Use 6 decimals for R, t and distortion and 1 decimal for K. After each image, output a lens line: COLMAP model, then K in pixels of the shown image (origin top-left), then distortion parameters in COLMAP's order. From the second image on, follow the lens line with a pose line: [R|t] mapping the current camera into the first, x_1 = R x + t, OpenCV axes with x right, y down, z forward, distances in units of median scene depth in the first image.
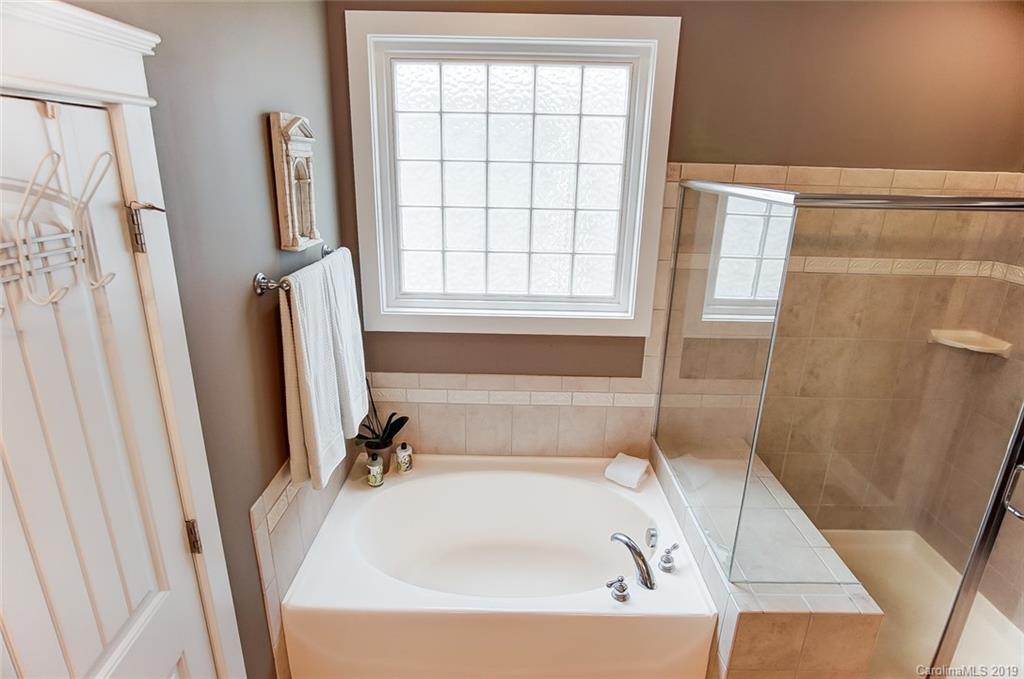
lens RADIAL K [[564.2, 0, 510.7], [0, 564.2, 326.9], [0, 0, 1]] dist [-0.022705, 0.000225]
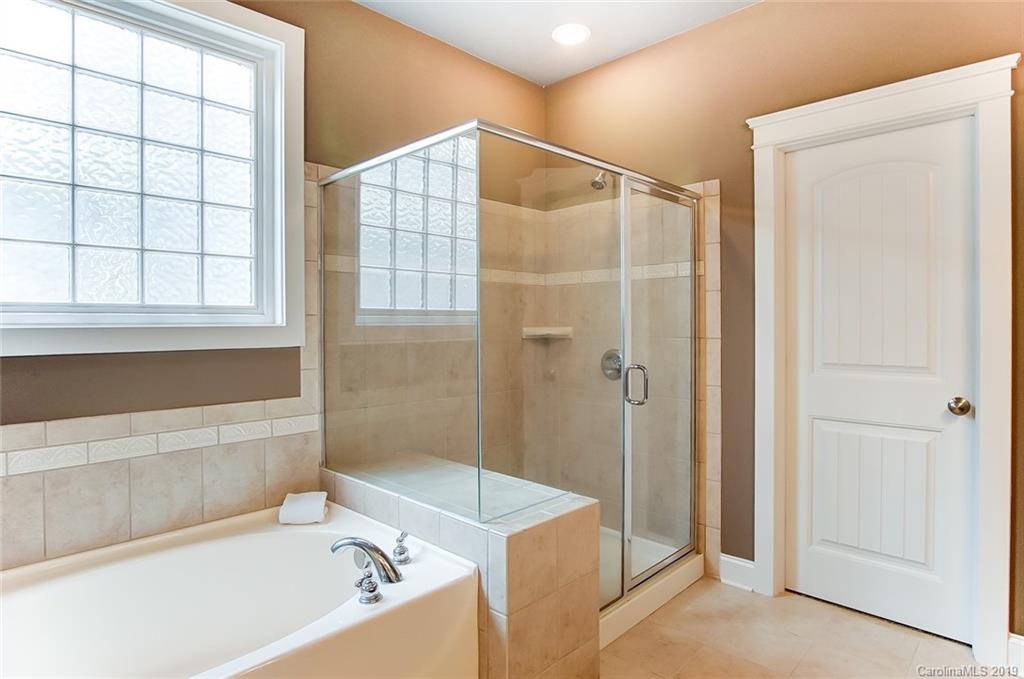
lens RADIAL K [[564.2, 0, 510.7], [0, 564.2, 326.9], [0, 0, 1]] dist [-0.022705, 0.000225]
pose [[0.691450, -0.020763, 0.722126, -0.174701], [0.242265, 0.948369, -0.204705, 0.253760], [-0.680591, 0.316489, 0.660780, 0.179621]]
